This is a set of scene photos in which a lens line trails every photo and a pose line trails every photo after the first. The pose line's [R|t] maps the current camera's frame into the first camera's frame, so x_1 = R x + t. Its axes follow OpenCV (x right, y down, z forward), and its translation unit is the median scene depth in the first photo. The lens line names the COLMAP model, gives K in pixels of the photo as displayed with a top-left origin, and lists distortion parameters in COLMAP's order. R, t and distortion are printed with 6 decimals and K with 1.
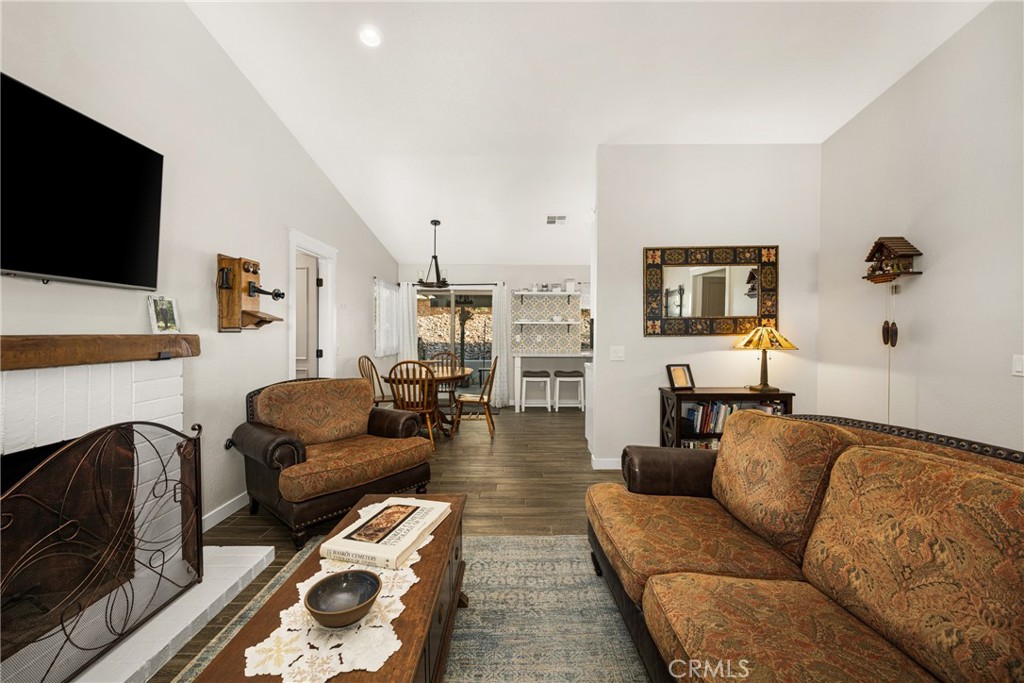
lens RADIAL K [[409.3, 0, 512.0], [0, 409.3, 341.5], [0, 0, 1]] dist [0.000169, -0.000151]
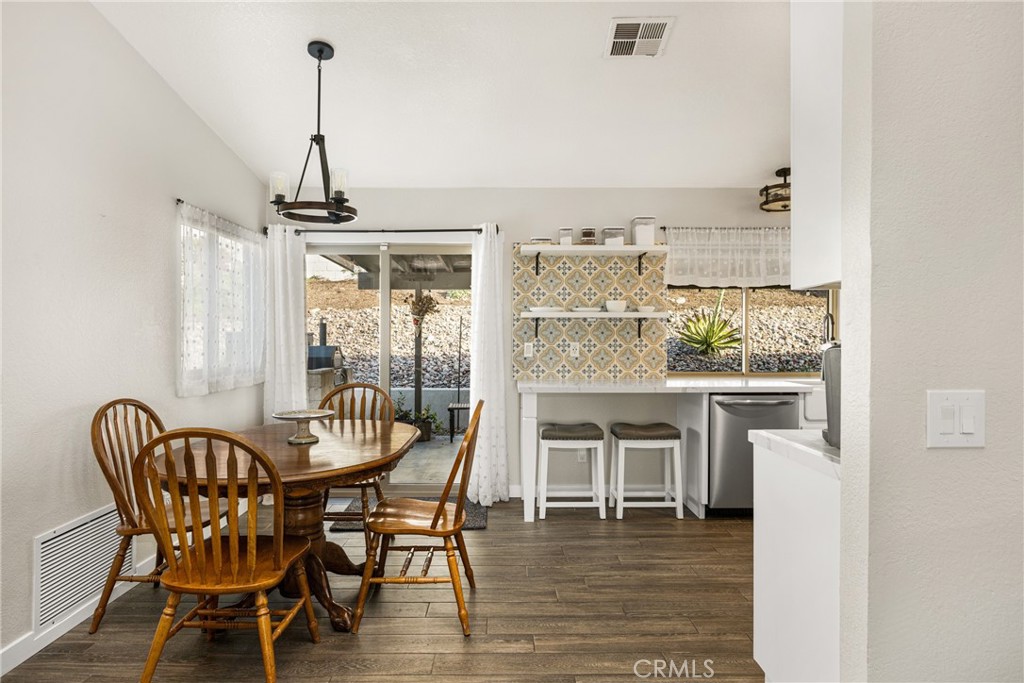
lens RADIAL K [[593.5, 0, 512.0], [0, 593.5, 341.5], [0, 0, 1]] dist [-0.000166, -0.000008]
pose [[0.999944, -0.000632, 0.010583, -0.010796], [0.000785, 0.999895, -0.014459, -0.007249], [-0.010573, 0.014467, 0.999839, 0.346770]]
